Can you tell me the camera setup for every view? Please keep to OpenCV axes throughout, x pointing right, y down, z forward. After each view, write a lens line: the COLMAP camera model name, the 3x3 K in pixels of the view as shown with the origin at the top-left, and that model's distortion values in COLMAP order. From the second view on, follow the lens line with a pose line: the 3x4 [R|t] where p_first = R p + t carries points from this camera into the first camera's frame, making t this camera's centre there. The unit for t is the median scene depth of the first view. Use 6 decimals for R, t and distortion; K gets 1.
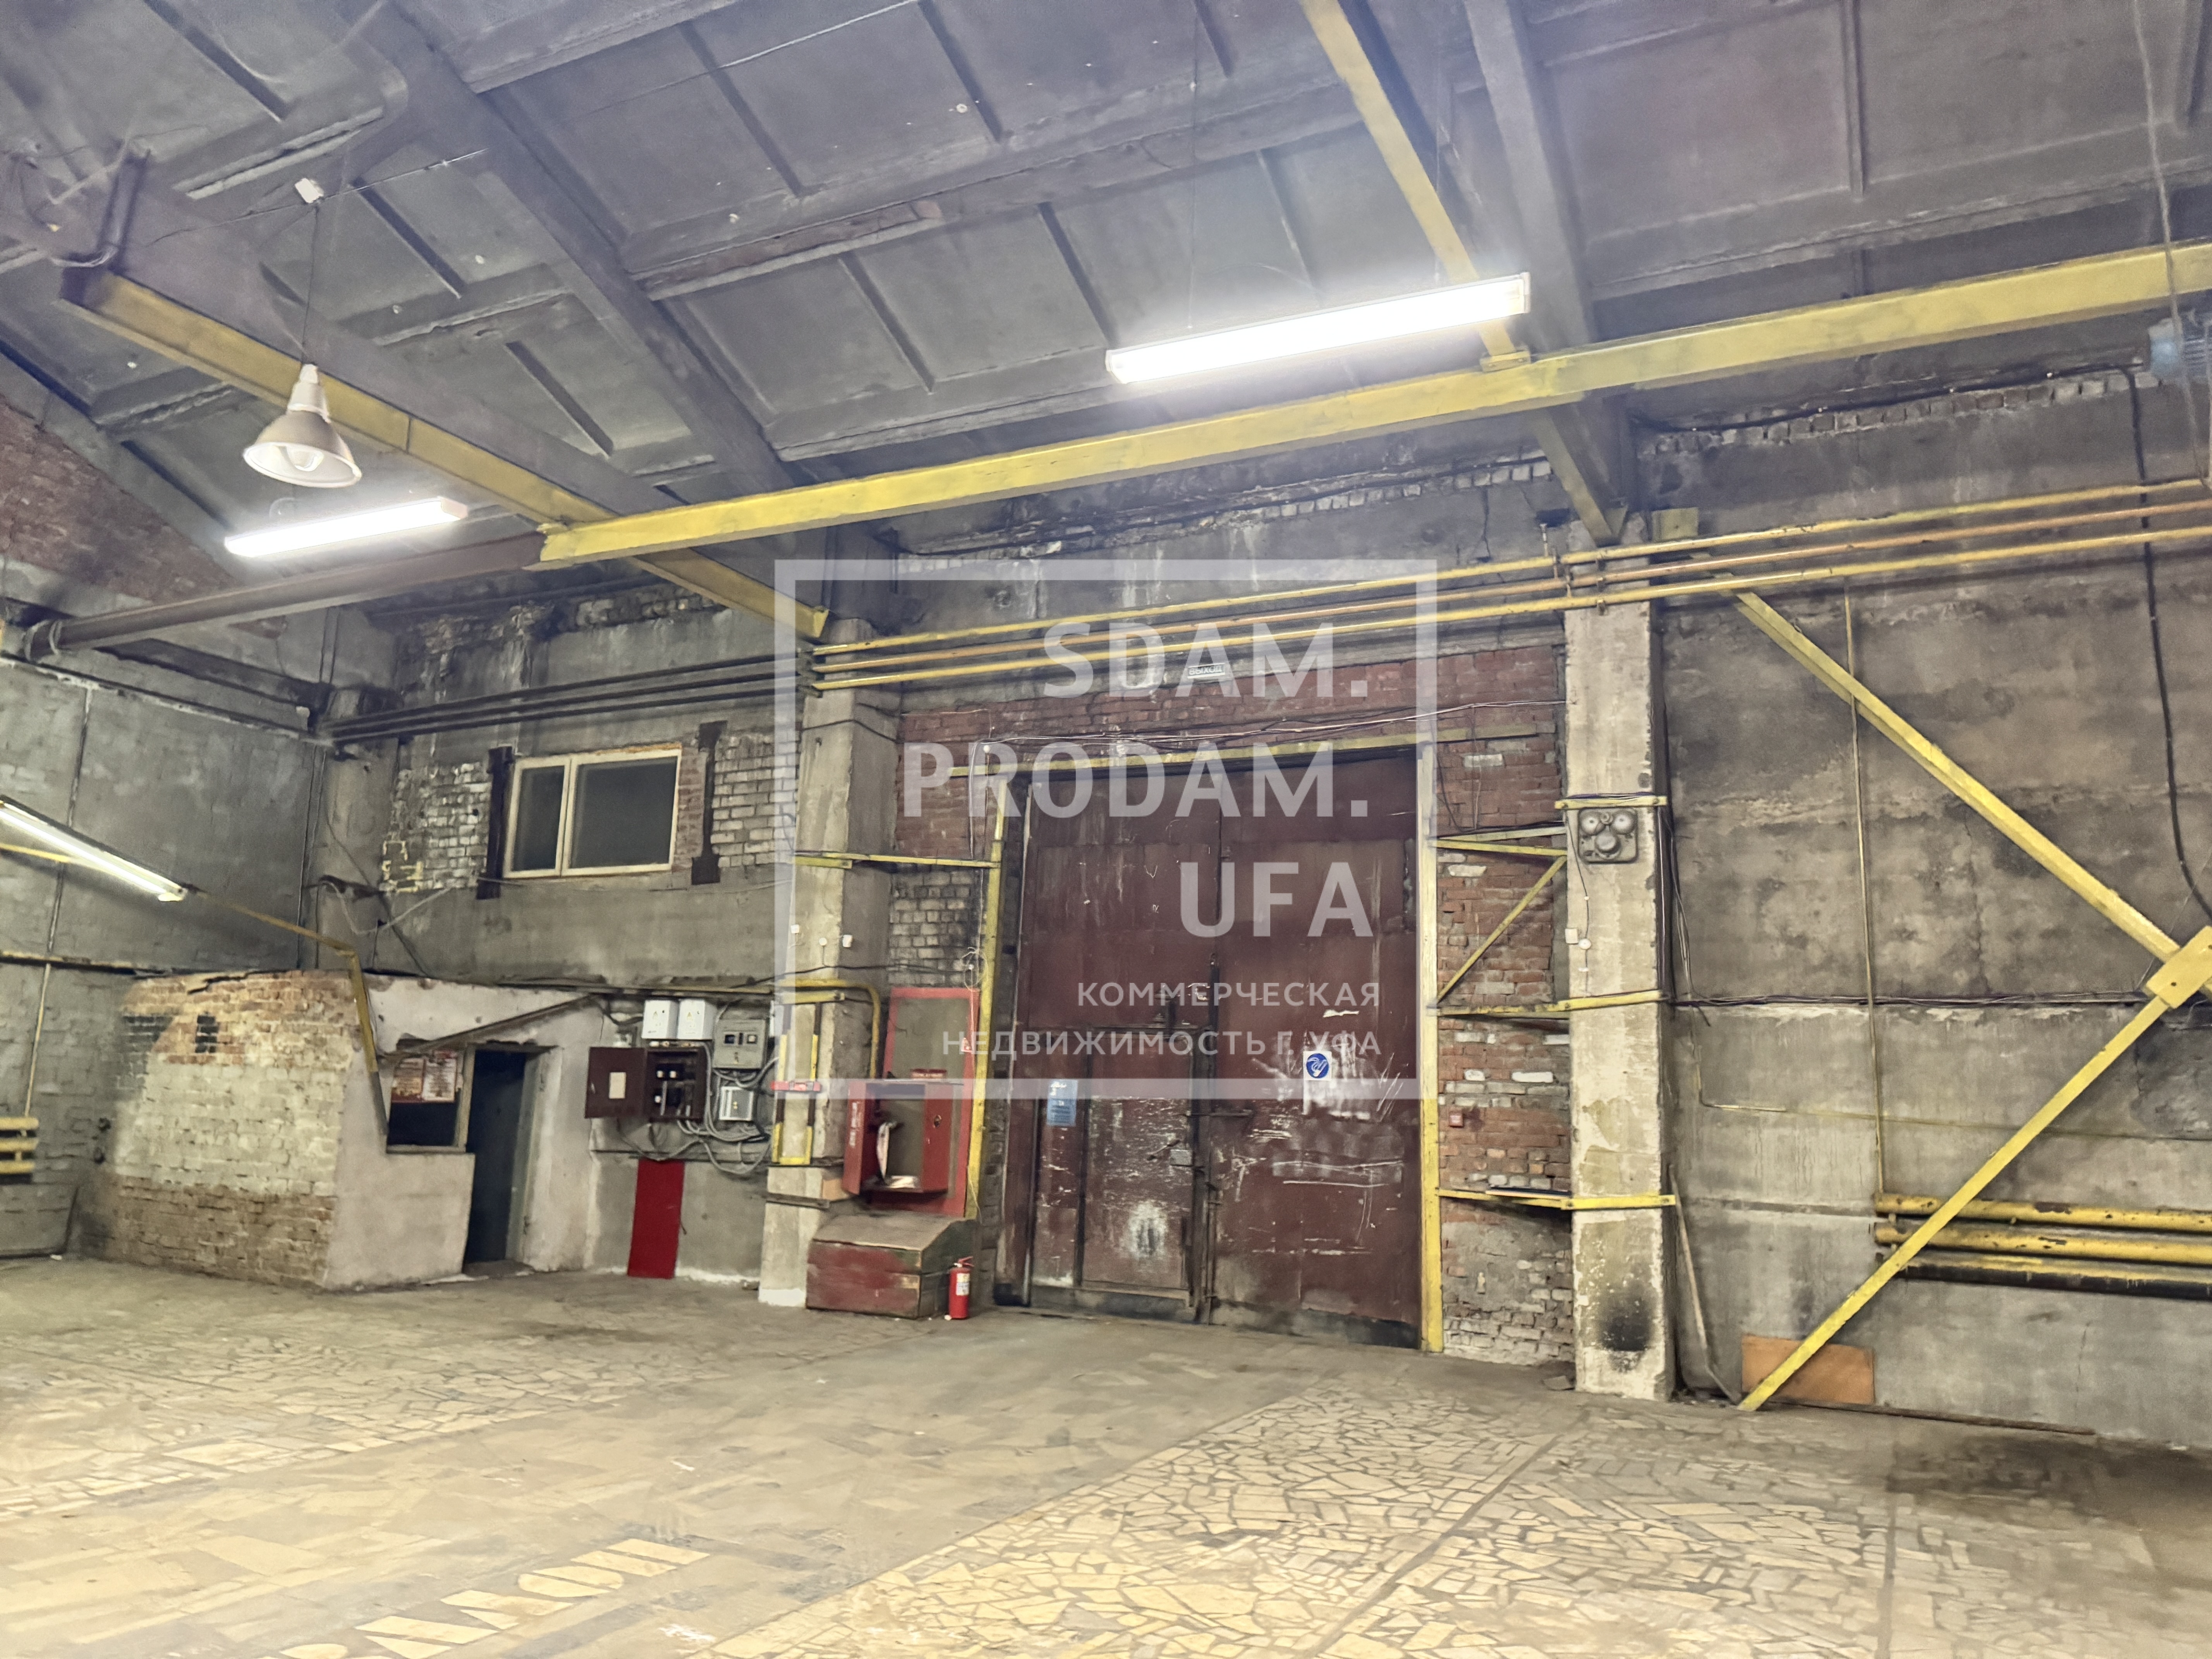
lens RADIAL K [[1552.7, 0, 1113.6], [0, 1552.7, 841.9], [0, 0, 1]] dist [0.134700, -0.219622]
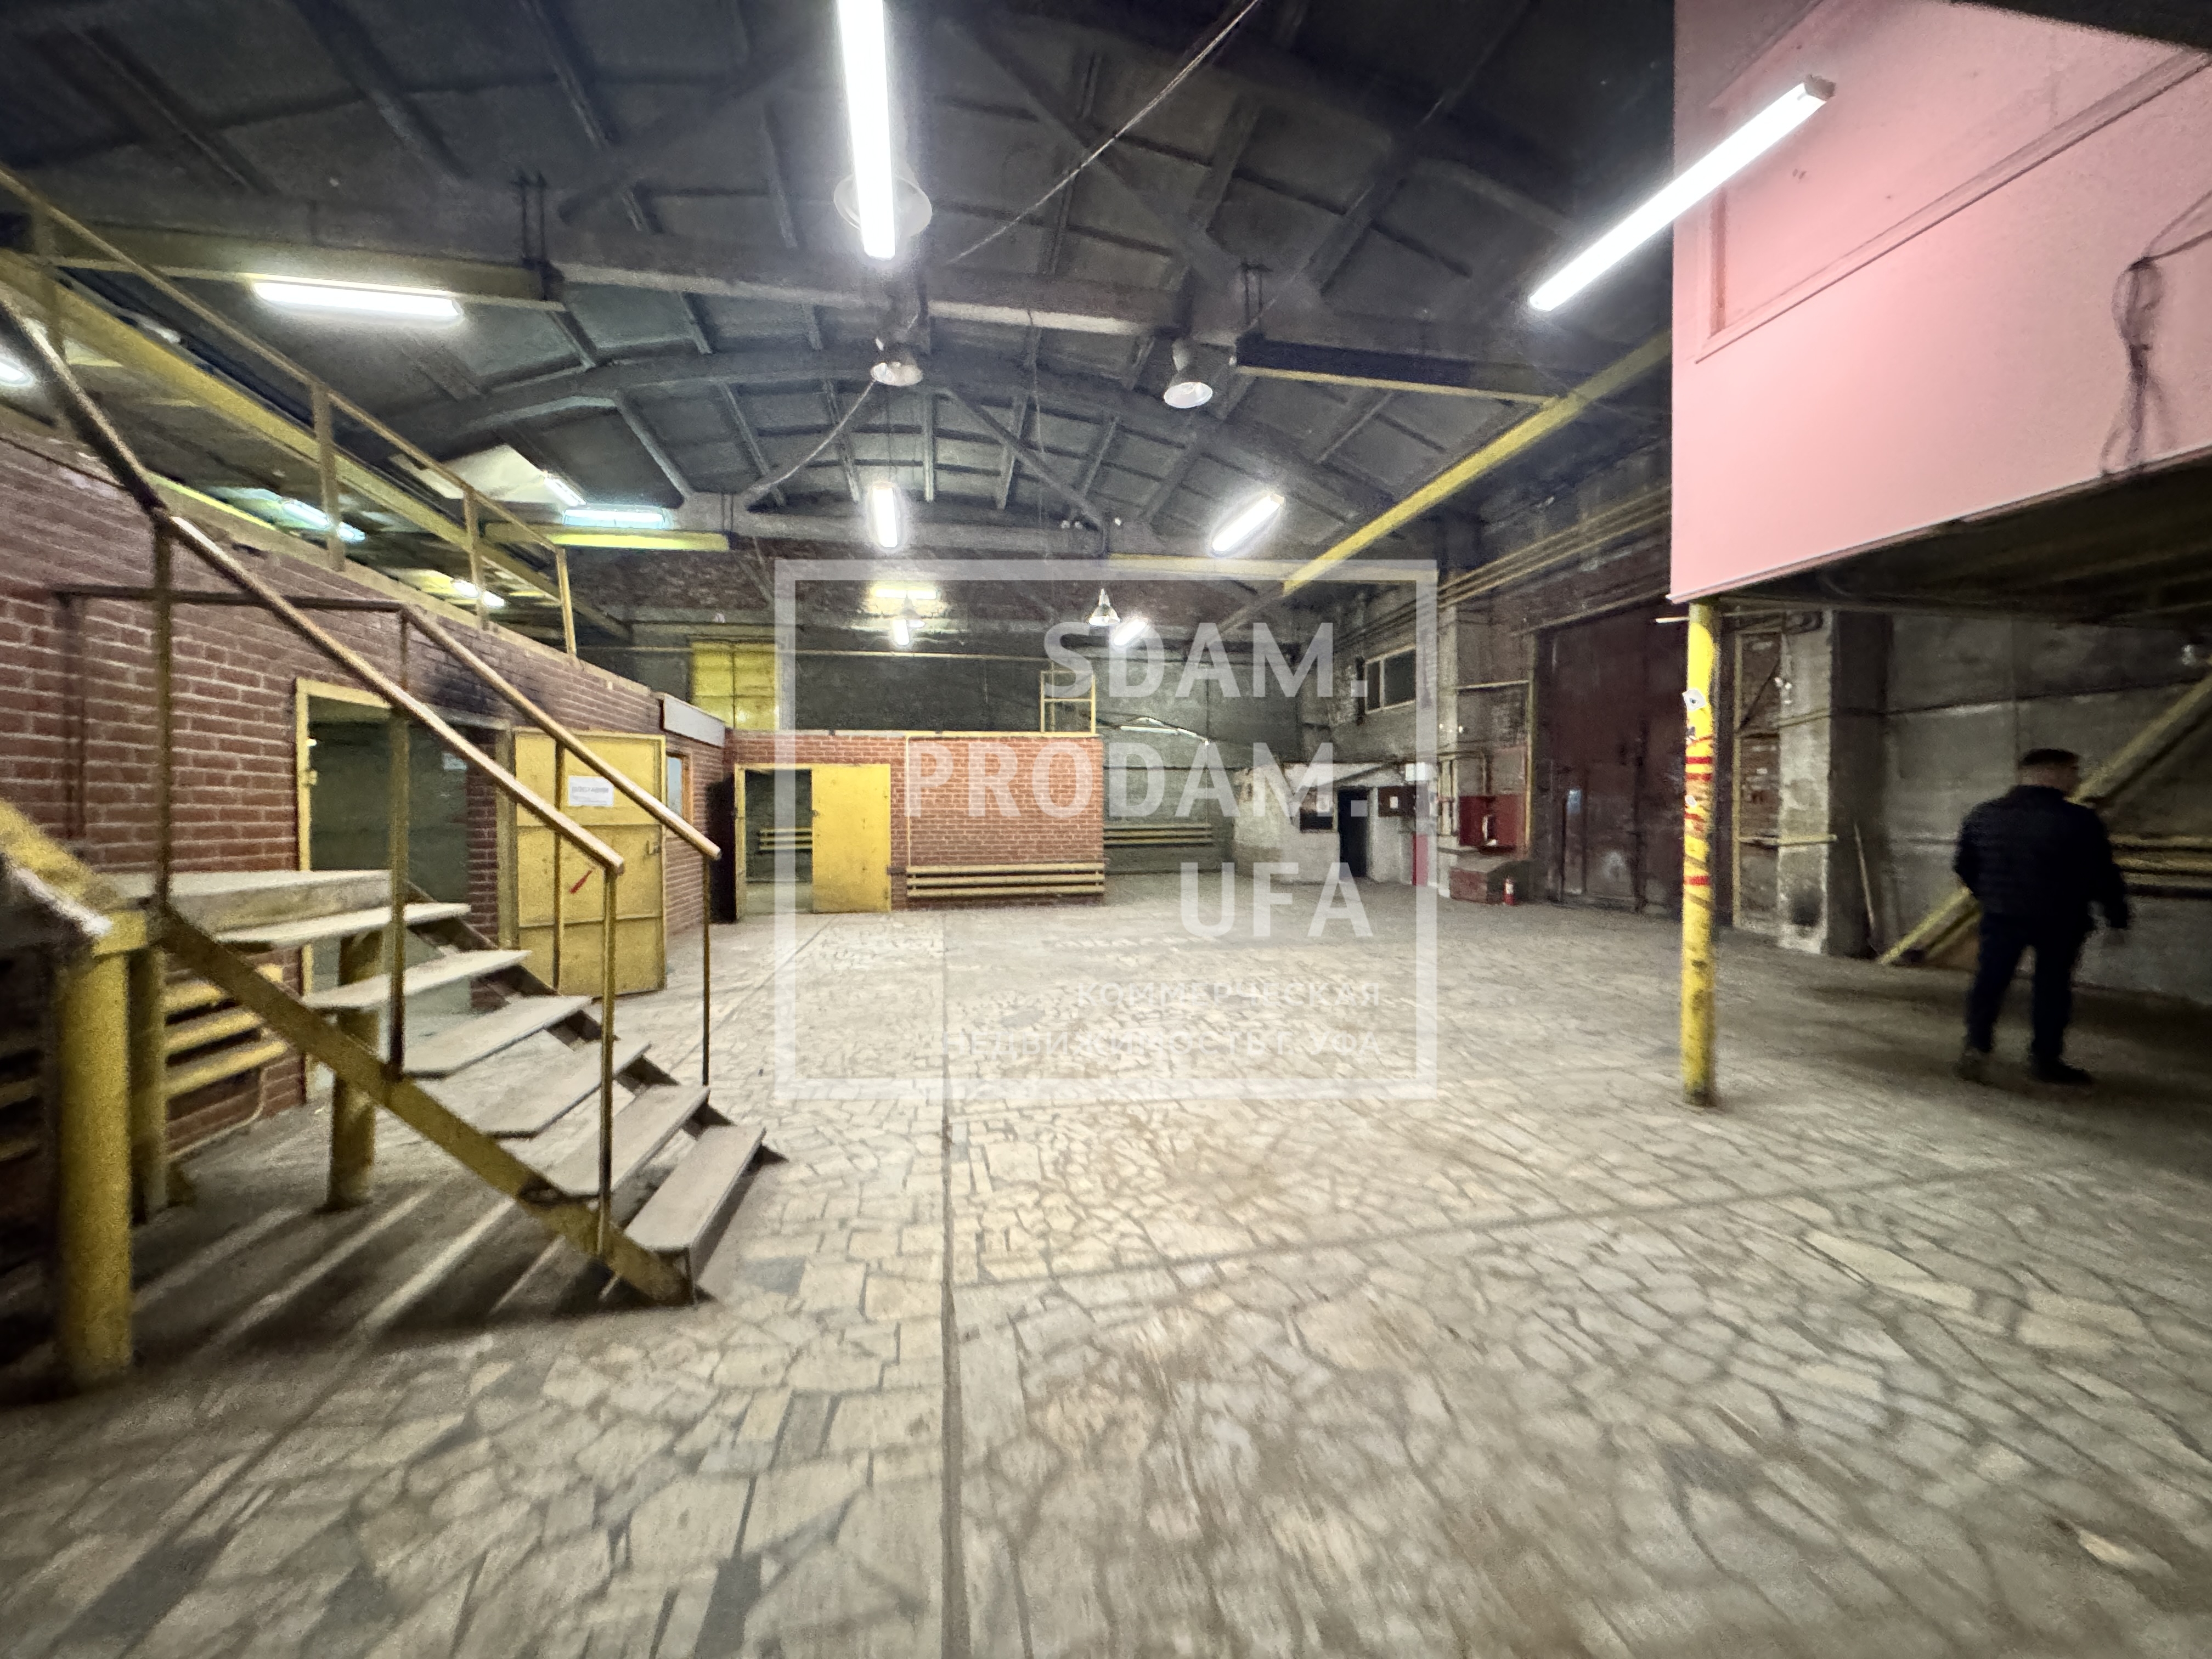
lens RADIAL K [[879.1, 0, 1106.0], [0, 879.1, 829.5], [0, 0, 1]] dist [-0.000443, -0.000036]
pose [[0.612676, -0.022906, -0.790002, 0.470442], [0.154610, 0.983740, 0.091382, 0.015378], [0.775064, -0.178130, 0.606256, -0.098626]]
